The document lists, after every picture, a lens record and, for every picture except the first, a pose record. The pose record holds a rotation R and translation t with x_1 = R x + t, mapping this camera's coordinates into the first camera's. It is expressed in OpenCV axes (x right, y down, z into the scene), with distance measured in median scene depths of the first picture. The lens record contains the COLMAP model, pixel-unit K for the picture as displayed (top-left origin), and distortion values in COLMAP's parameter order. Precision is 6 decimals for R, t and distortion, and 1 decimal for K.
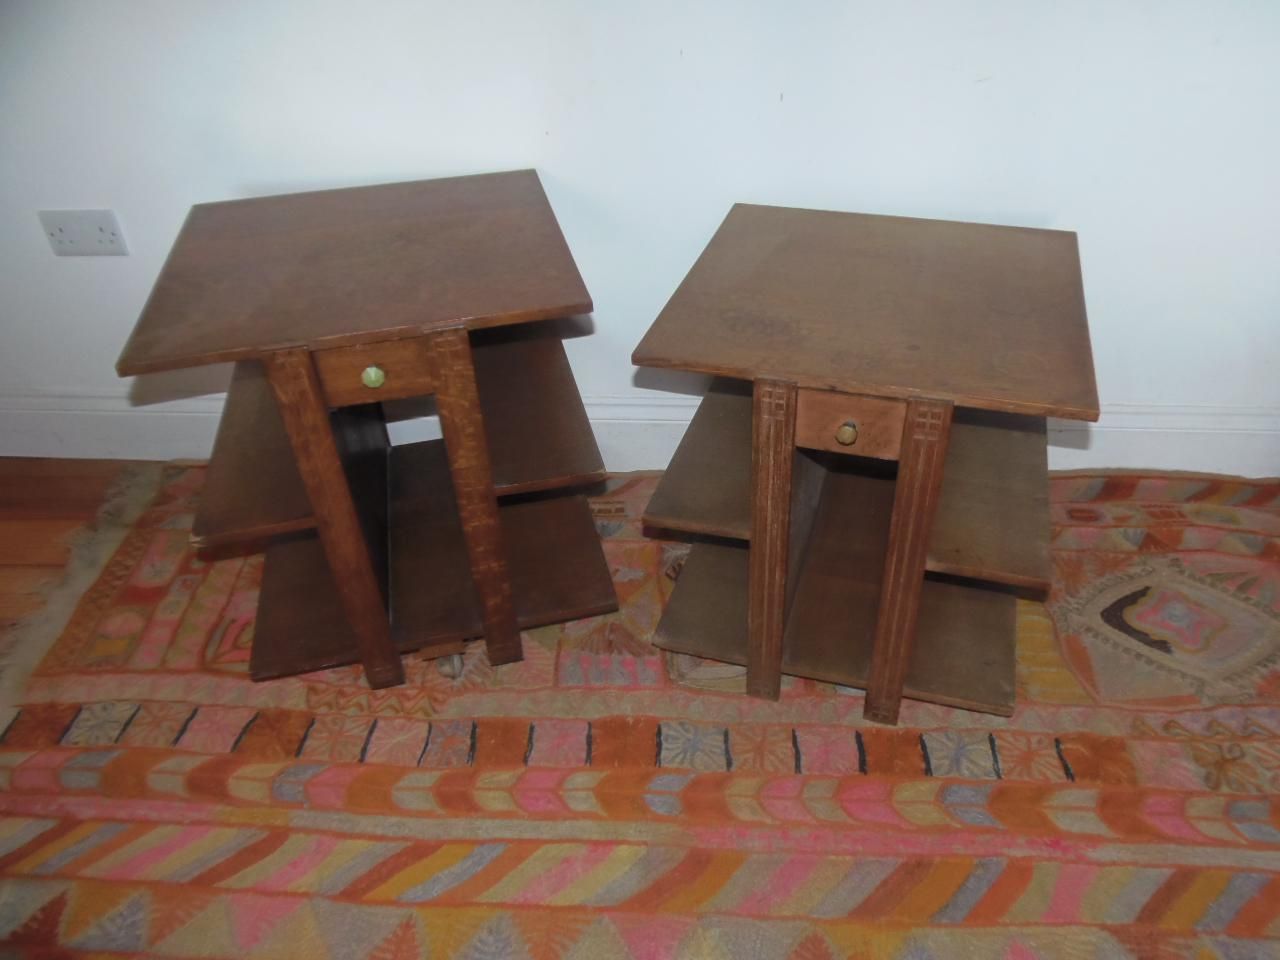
lens RADIAL K [[932.8, 0, 681.5], [0, 932.8, 495.5], [0, 0, 1]] dist [-0.009853, -0.011728]
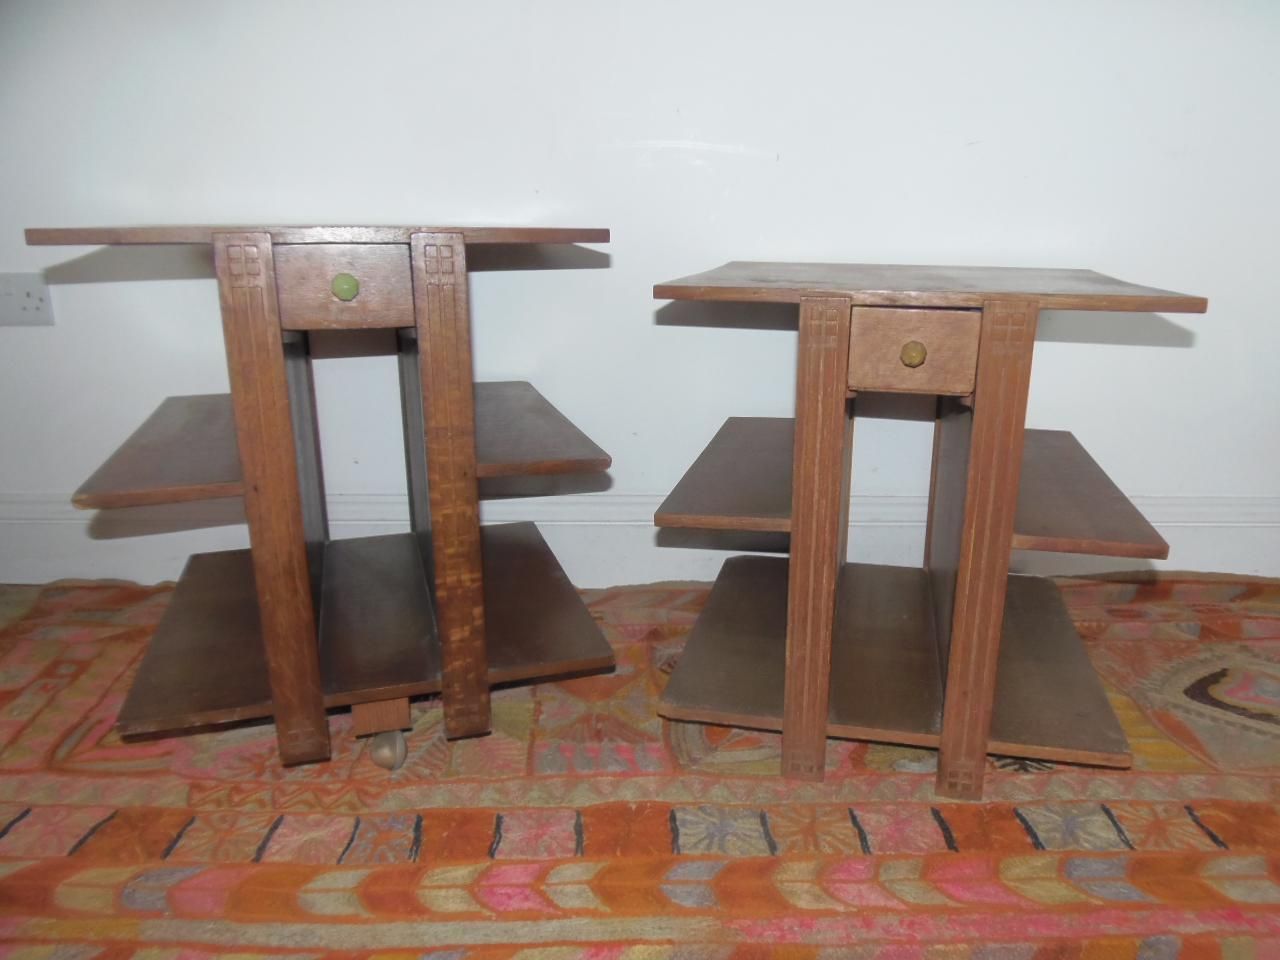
lens RADIAL K [[928.9, 0, 677.4], [0, 928.9, 502.3], [0, 0, 1]] dist [-0.008551, -0.014126]
pose [[0.996794, 0.006043, 0.079788, -0.083543], [0.022039, 0.937839, -0.346369, 0.283287], [-0.076921, 0.347017, 0.934699, 0.226118]]
